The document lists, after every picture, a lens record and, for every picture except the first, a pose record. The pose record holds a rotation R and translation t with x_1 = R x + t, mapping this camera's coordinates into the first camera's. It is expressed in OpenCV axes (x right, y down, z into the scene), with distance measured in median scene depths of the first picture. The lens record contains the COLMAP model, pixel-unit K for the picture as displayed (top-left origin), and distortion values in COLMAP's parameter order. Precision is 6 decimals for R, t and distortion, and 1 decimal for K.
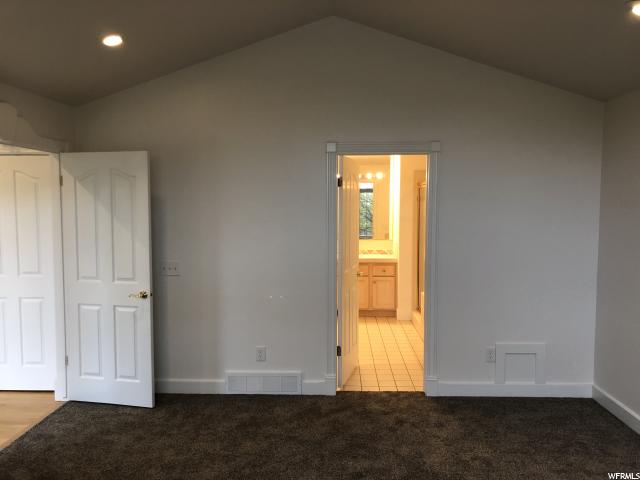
lens RADIAL K [[546.5, 0, 321.1], [0, 546.5, 240.0], [0, 0, 1]] dist [0.032853, -0.039638]
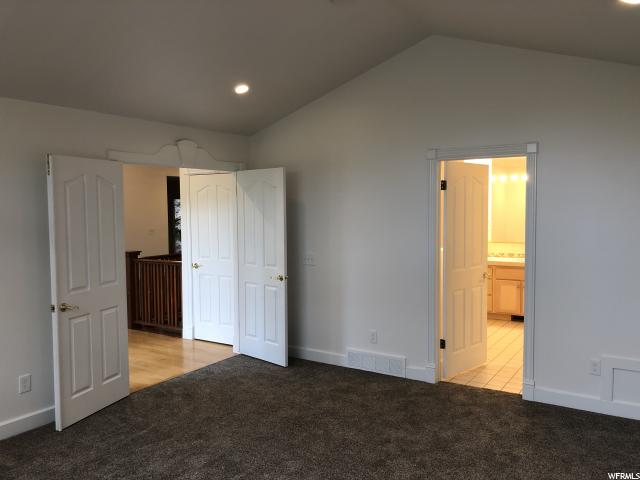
lens RADIAL K [[546.5, 0, 322.8], [0, 546.5, 238.2], [0, 0, 1]] dist [0.032853, -0.039638]
pose [[0.849889, 0.022982, -0.526461, 0.429199], [-0.033106, 0.999404, -0.009817, 0.015417], [0.525921, 0.025773, 0.850143, -0.045823]]
